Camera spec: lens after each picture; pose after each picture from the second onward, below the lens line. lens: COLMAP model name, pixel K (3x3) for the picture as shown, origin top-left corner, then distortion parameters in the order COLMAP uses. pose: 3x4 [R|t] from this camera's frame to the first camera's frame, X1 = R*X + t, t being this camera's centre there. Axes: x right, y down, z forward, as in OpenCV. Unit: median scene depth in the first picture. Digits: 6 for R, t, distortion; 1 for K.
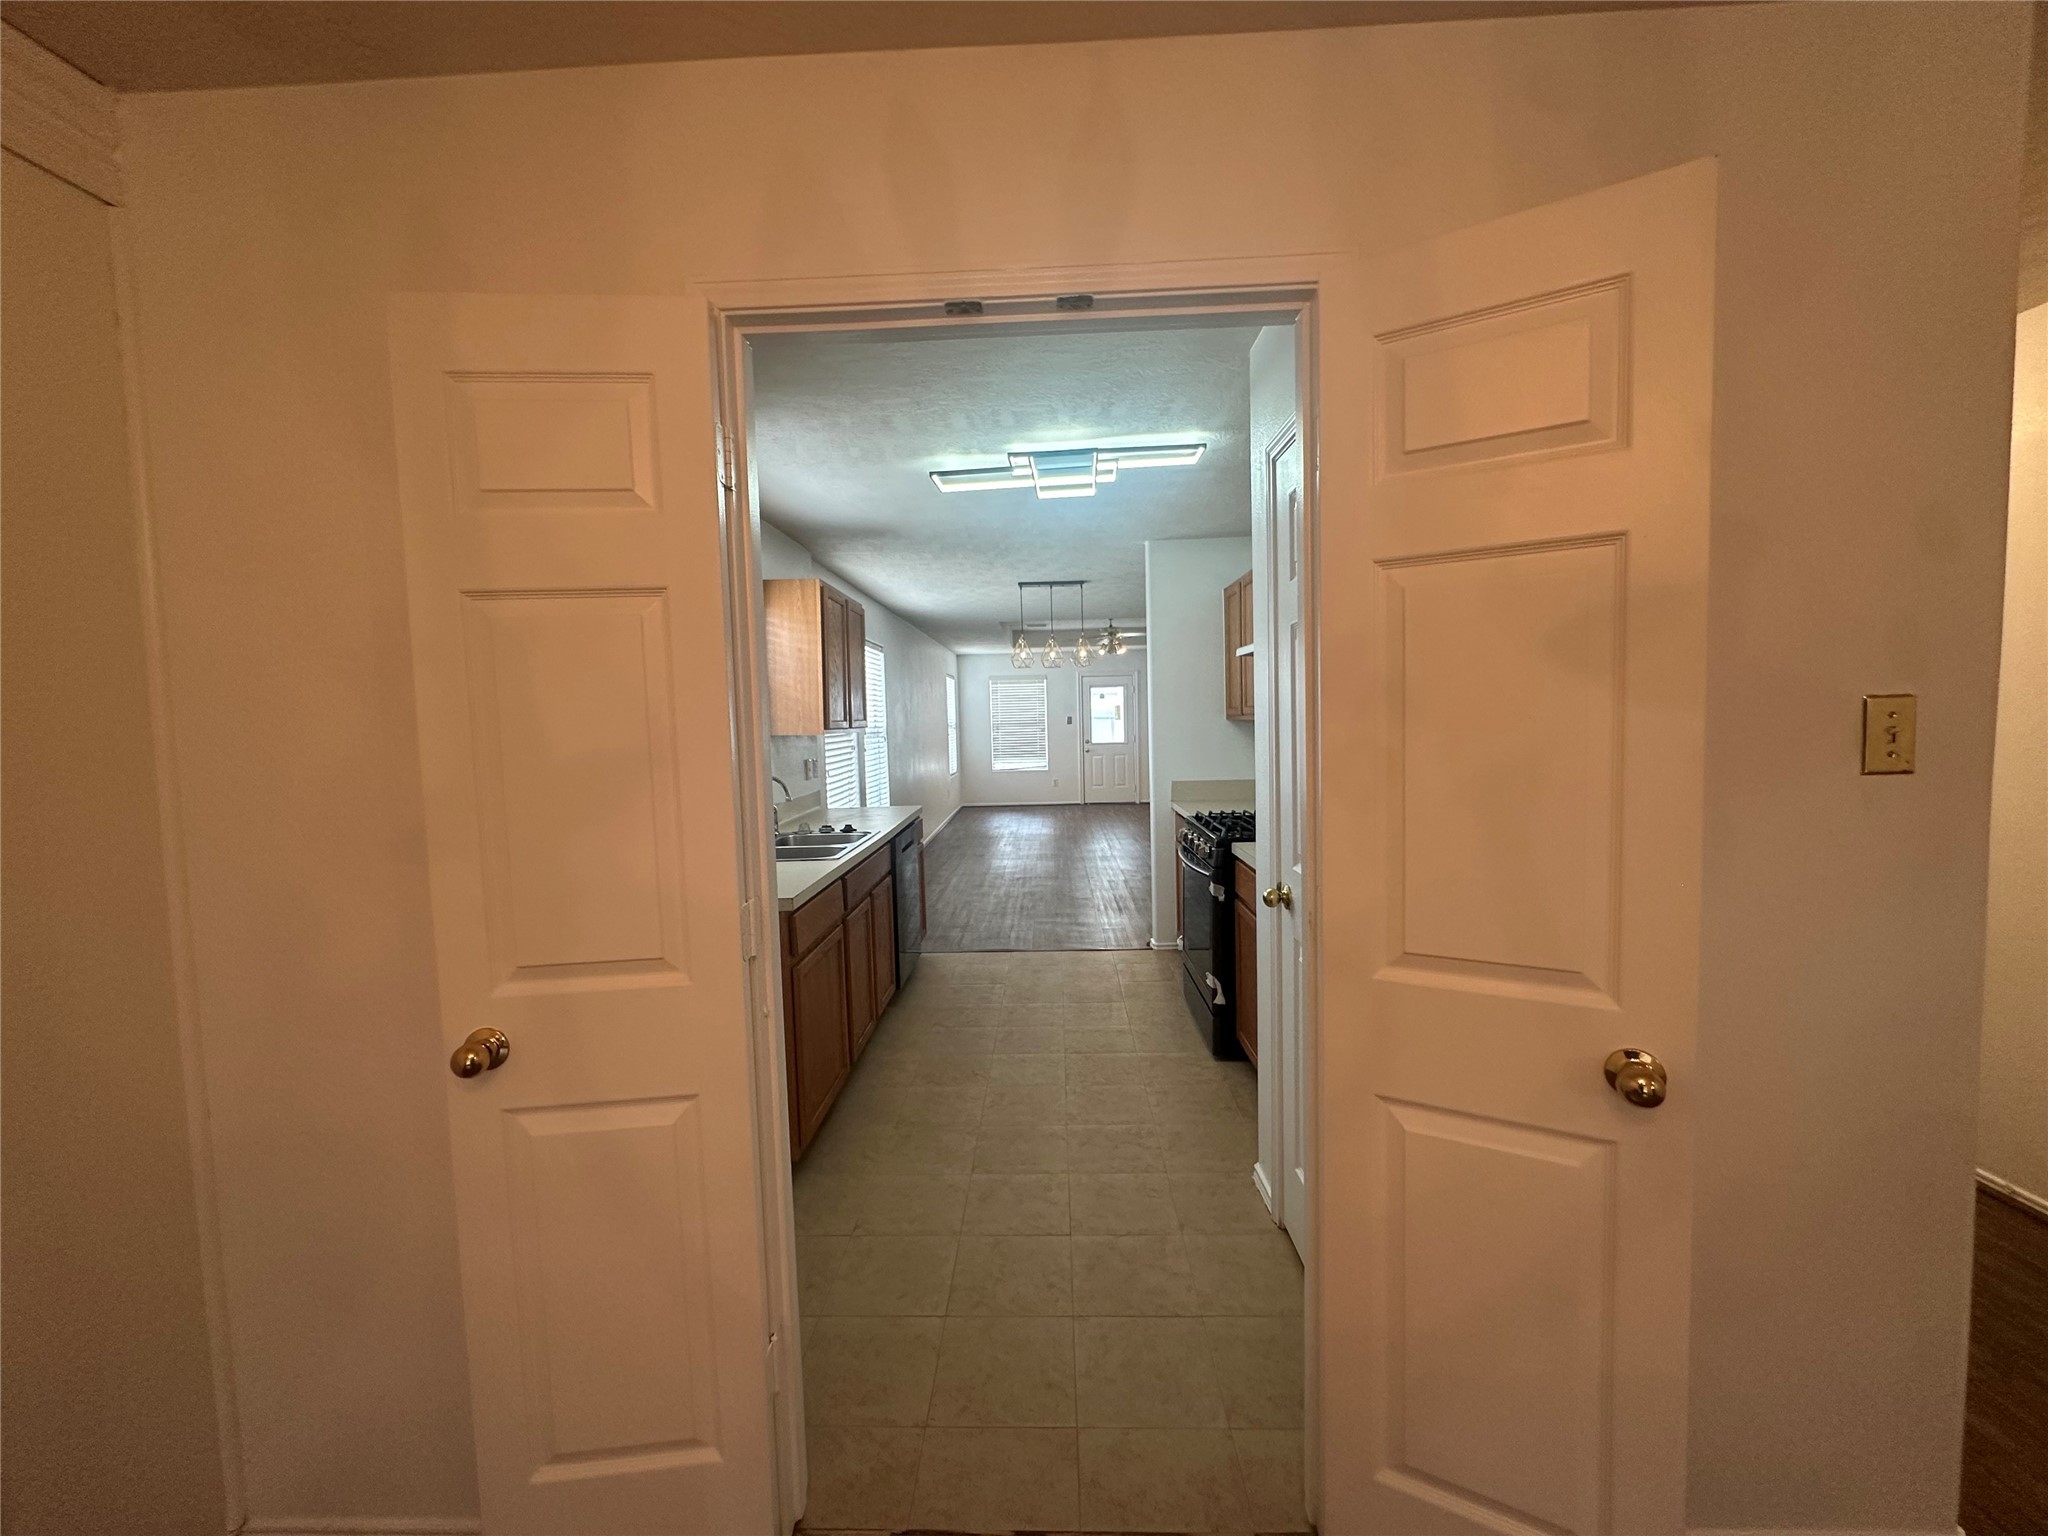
lens RADIAL K [[819.7, 0, 1017.9], [0, 819.7, 768.8], [0, 0, 1]] dist [0.006382, -0.000027]
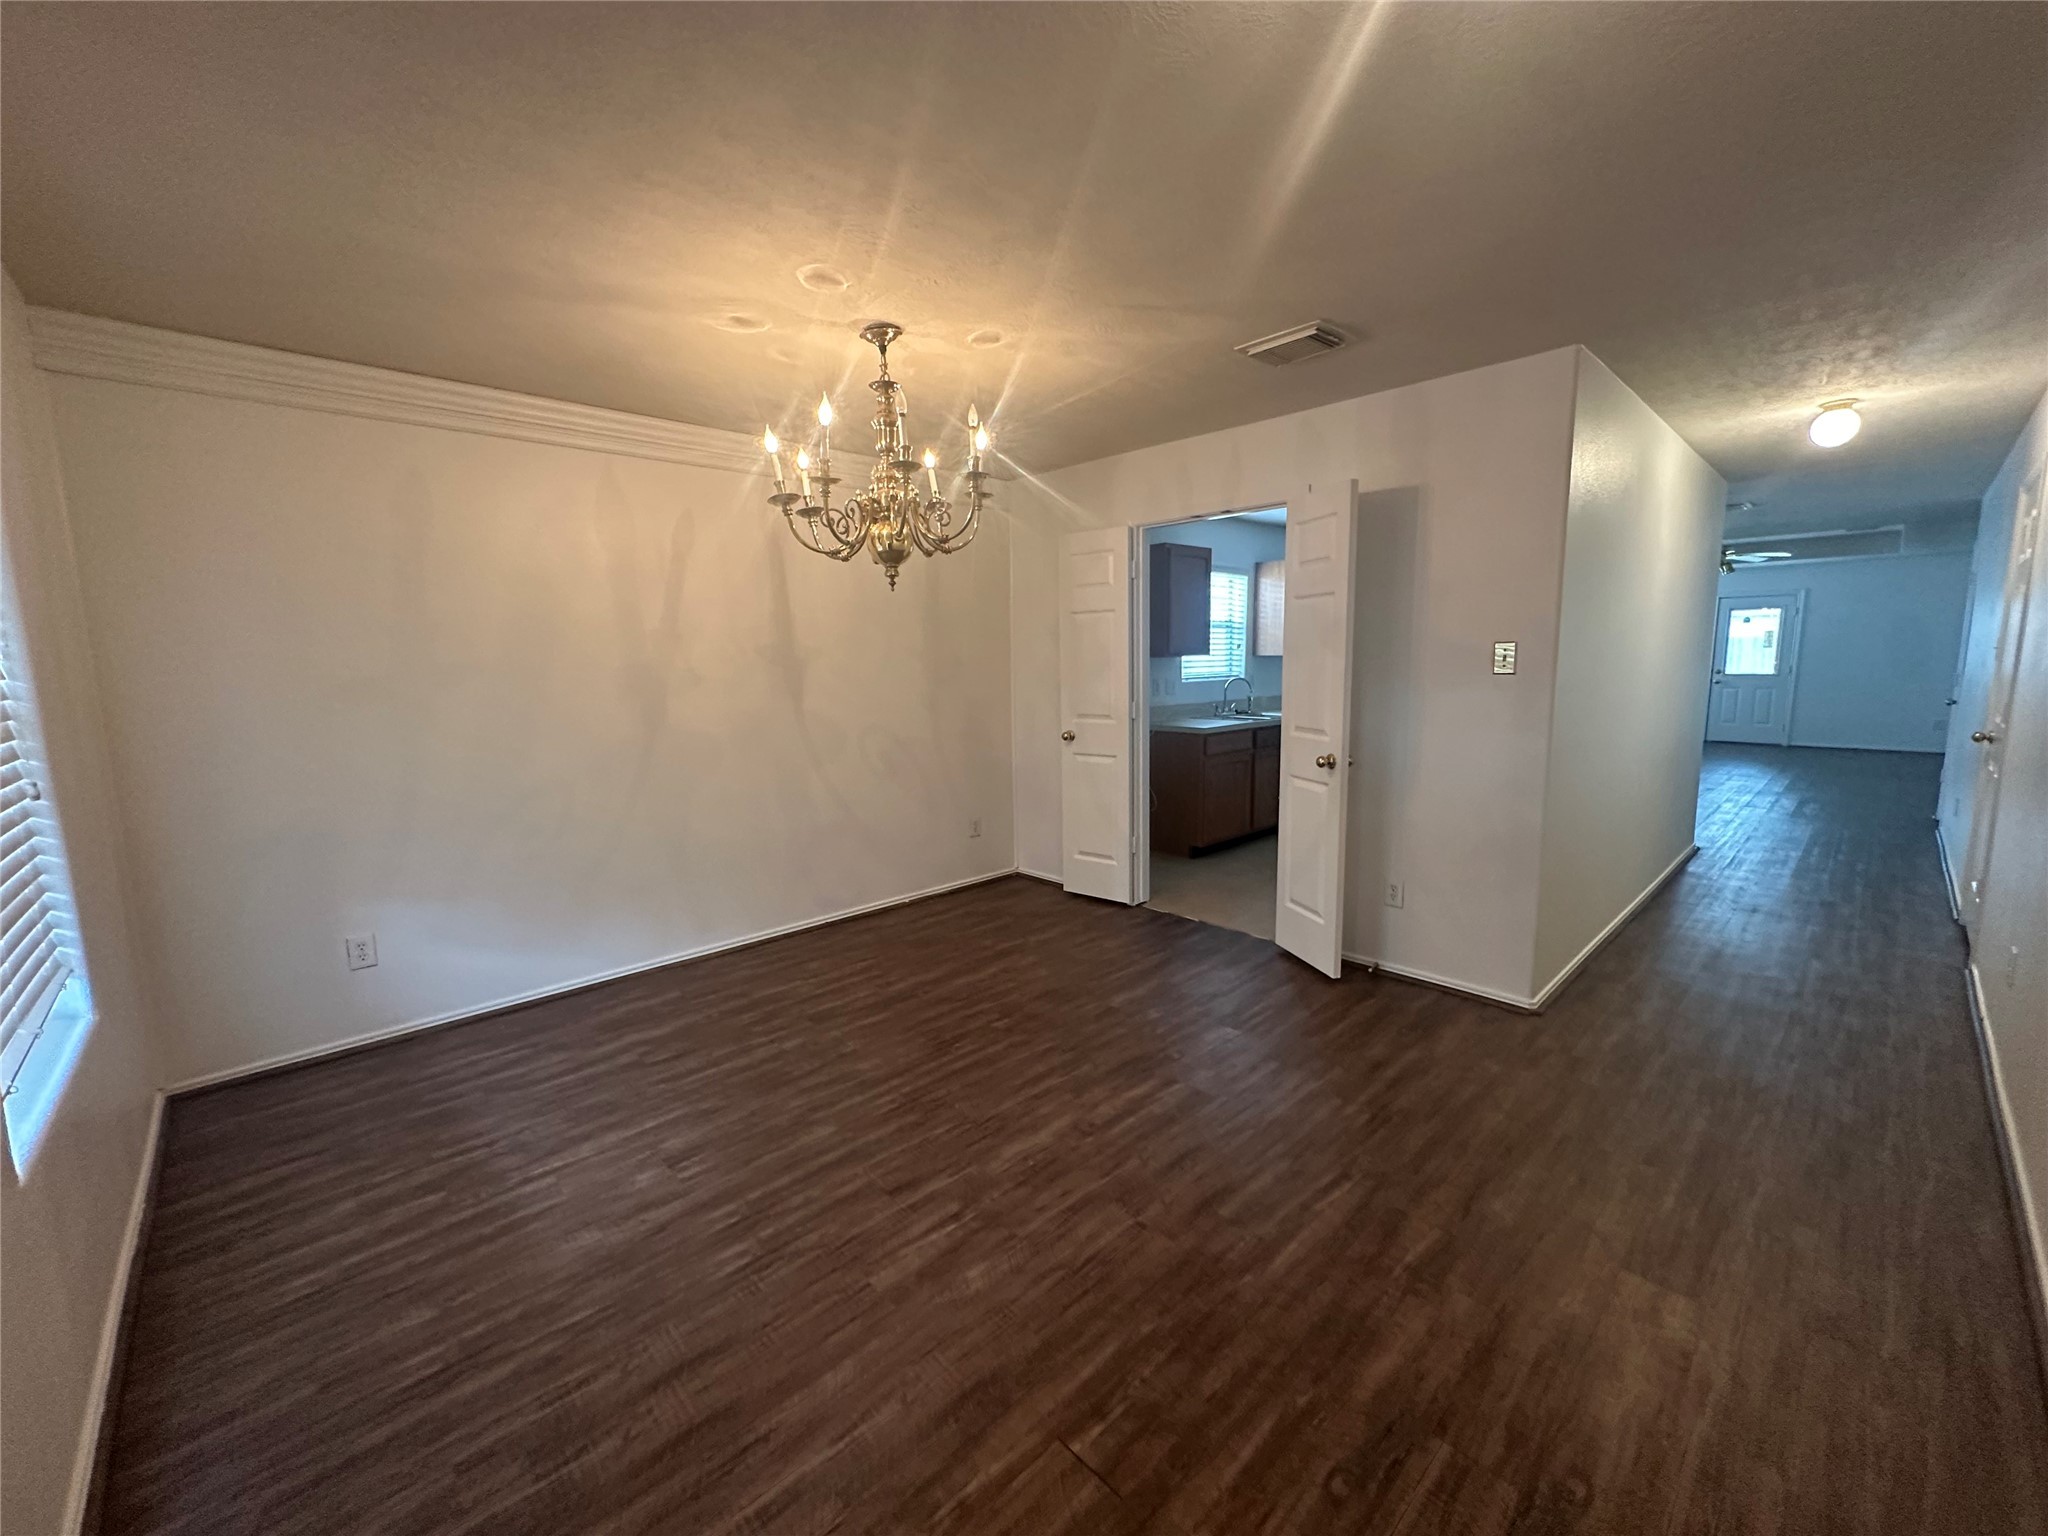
lens RADIAL K [[819.7, 0, 1030.3], [0, 819.7, 769.8], [0, 0, 1]] dist [0.006382, -0.000027]
pose [[0.720109, 0.113844, -0.684458, 0.303998], [-0.049173, 0.992341, 0.113318, 0.014020], [0.692117, -0.047944, 0.720192, -0.307725]]
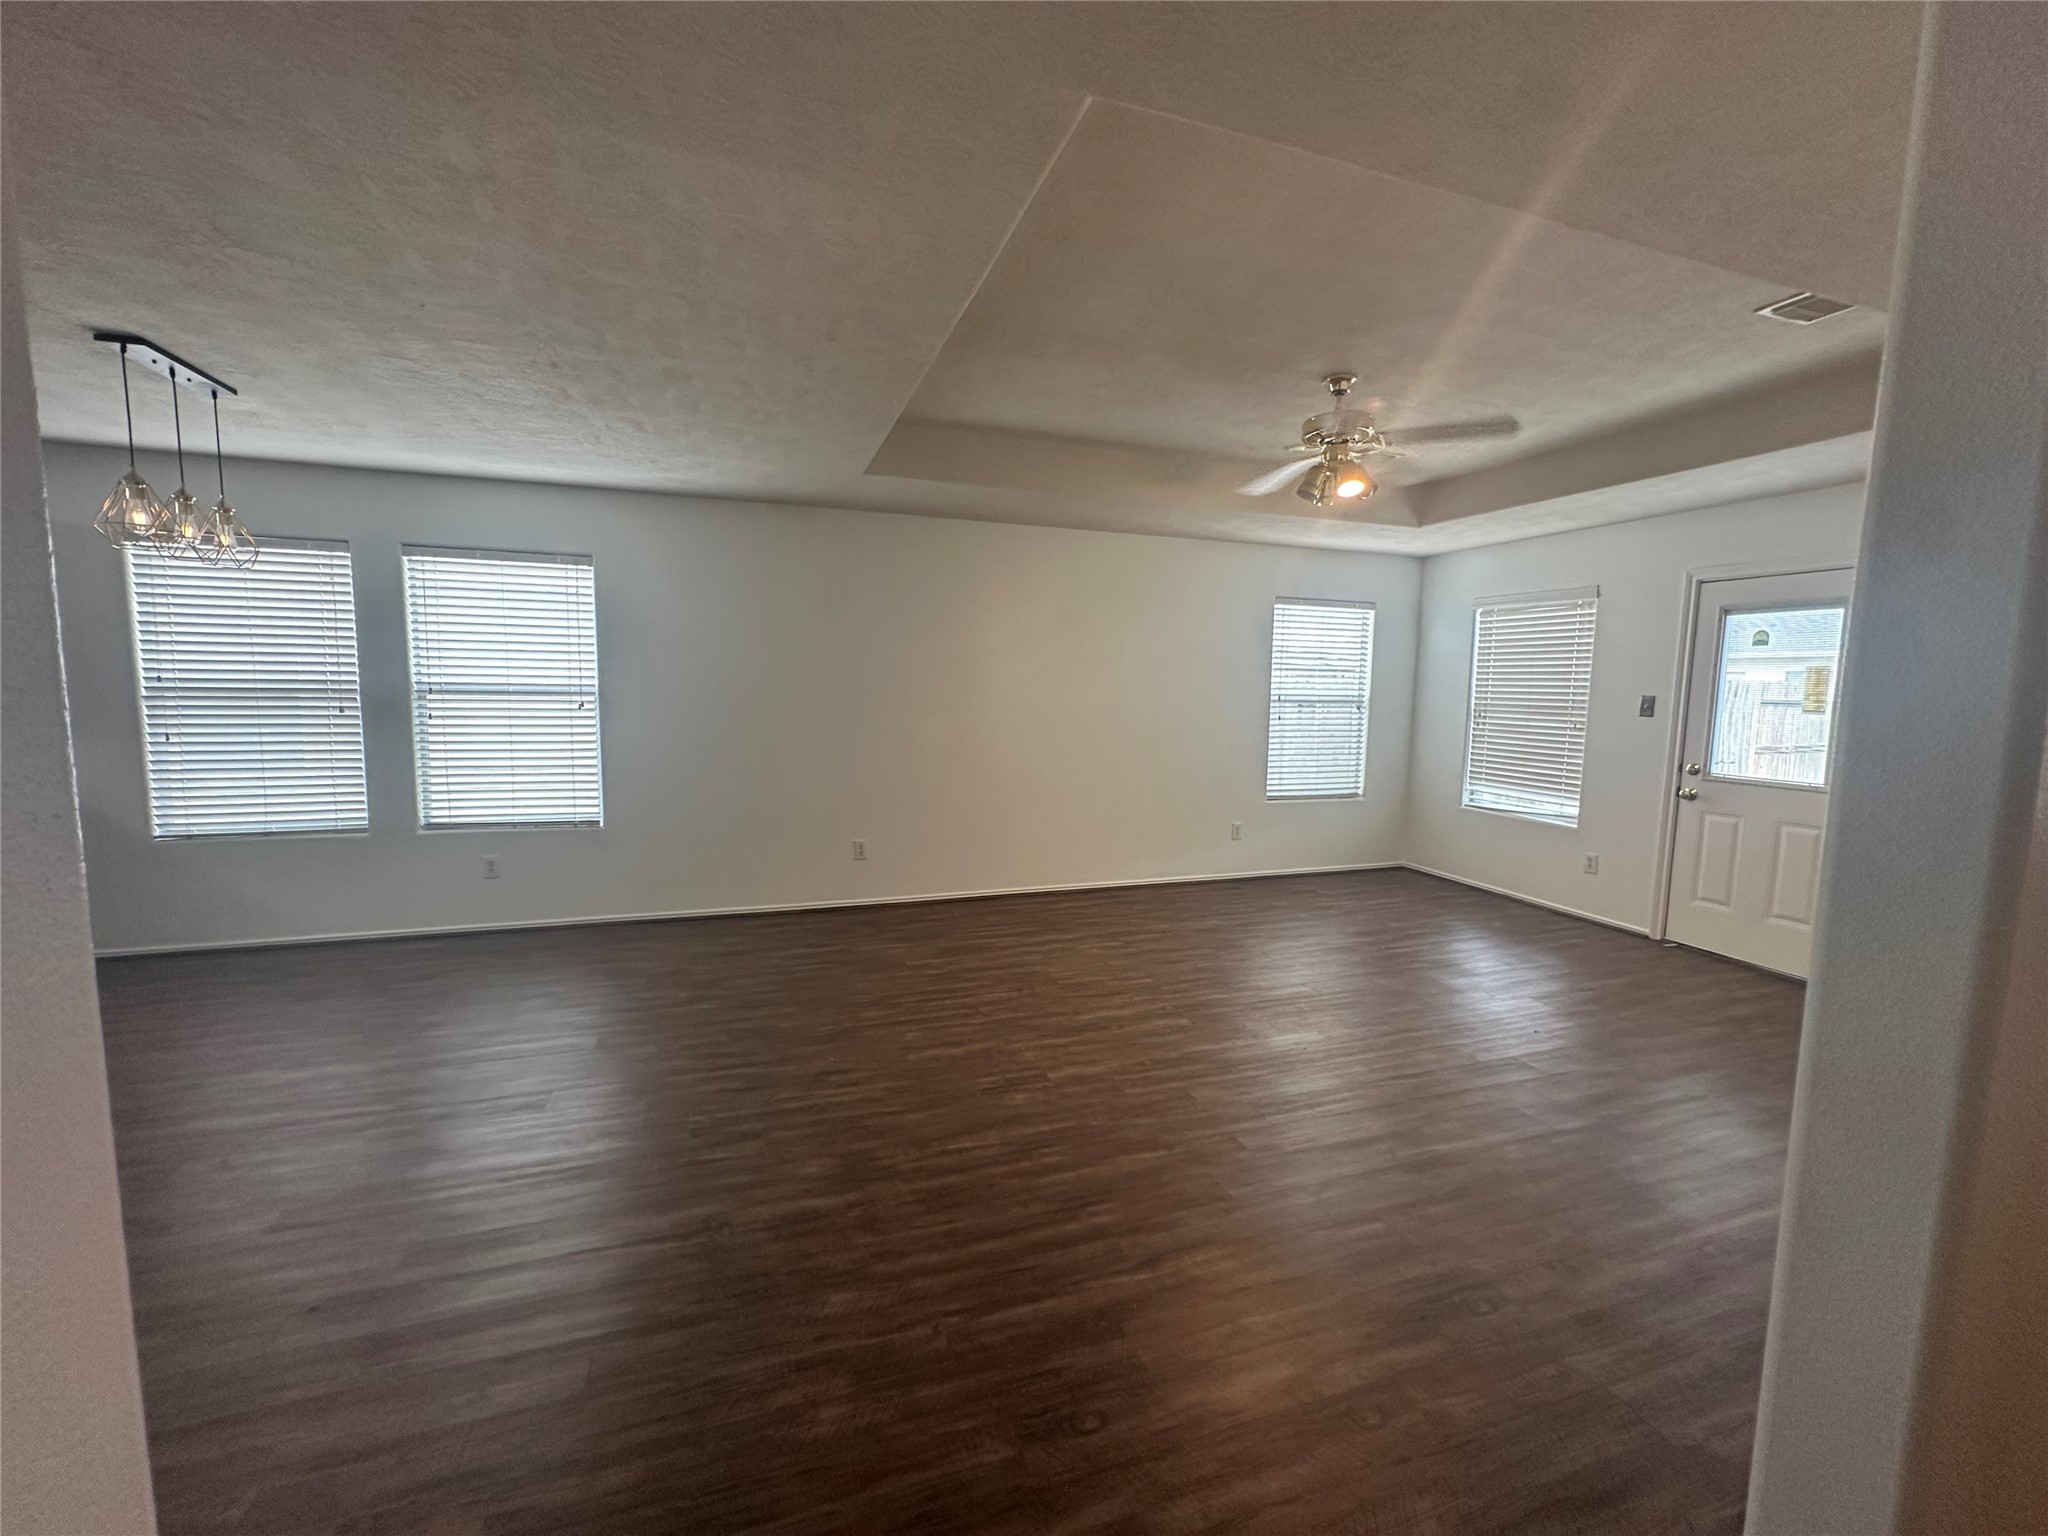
lens RADIAL K [[819.7, 0, 1029.5], [0, 819.7, 765.7], [0, 0, 1]] dist [0.006382, -0.000027]
pose [[0.363950, 0.133189, -0.921847, 0.540766], [-0.085260, 0.990332, 0.109422, -0.087968], [0.927508, 0.038773, 0.371787, 1.077871]]
